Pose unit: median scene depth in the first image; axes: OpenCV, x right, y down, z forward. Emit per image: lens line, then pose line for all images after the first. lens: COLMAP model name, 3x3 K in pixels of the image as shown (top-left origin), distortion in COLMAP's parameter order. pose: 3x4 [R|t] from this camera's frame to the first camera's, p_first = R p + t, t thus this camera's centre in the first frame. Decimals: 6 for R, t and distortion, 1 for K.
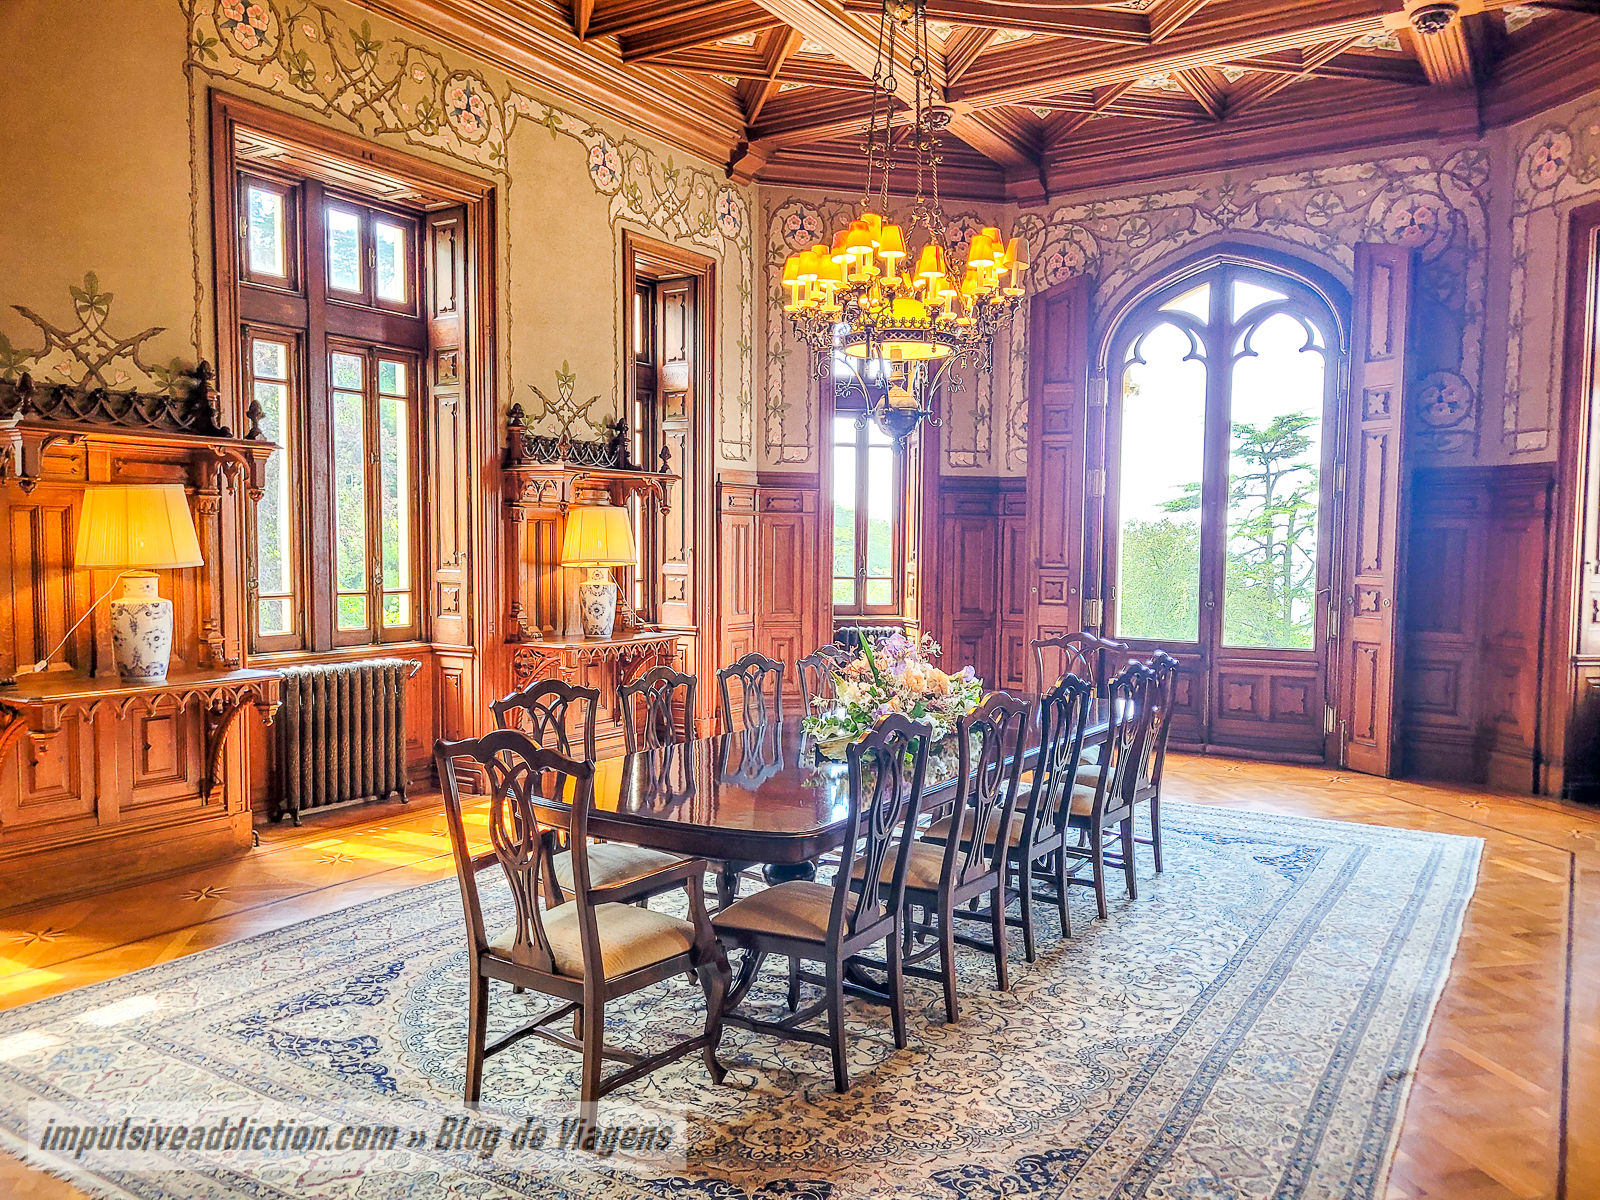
lens RADIAL K [[1210.9, 0, 834.9], [0, 1210.9, 621.3], [0, 0, 1]] dist [0.056390, -0.059140]
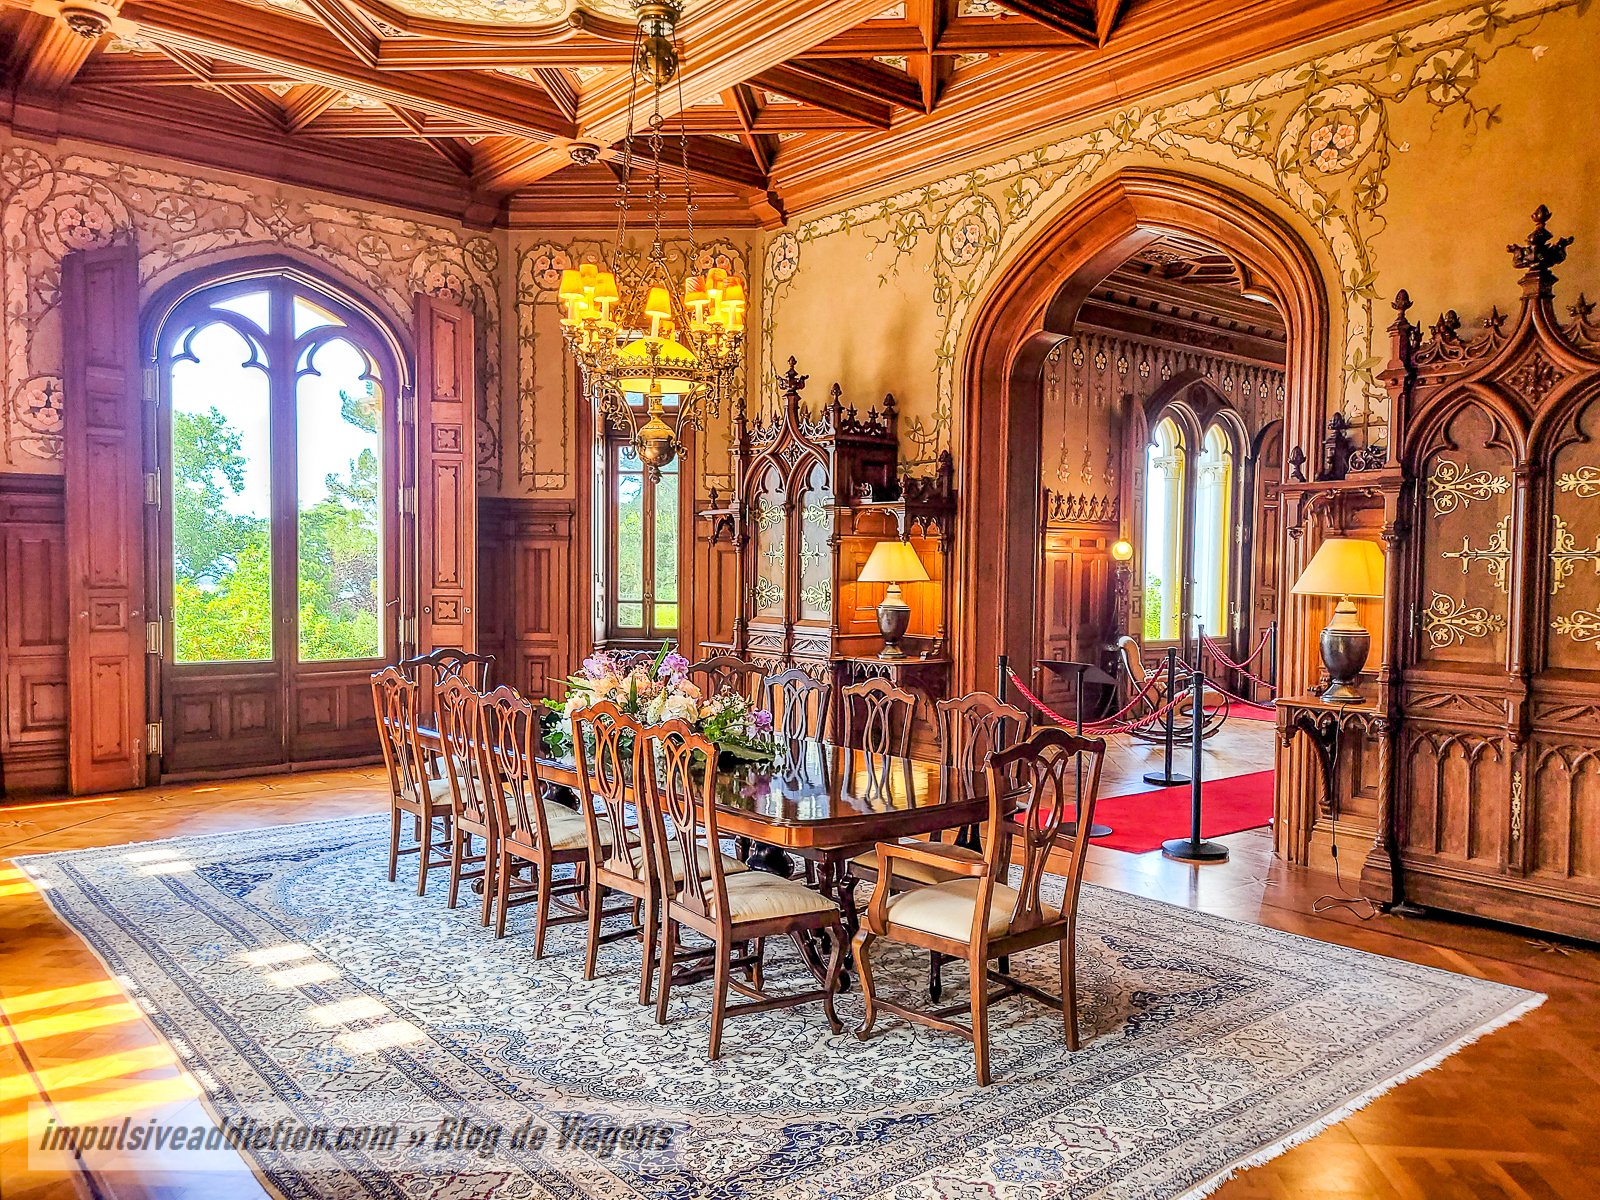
lens RADIAL K [[1210.9, 0, 796.3], [0, 1210.9, 612.2], [0, 0, 1]] dist [0.056390, -0.059140]
pose [[0.318005, -0.043699, 0.947082, -0.512297], [0.052108, 0.998233, 0.028562, -0.028150], [-0.946656, 0.040267, 0.319720, 0.306041]]
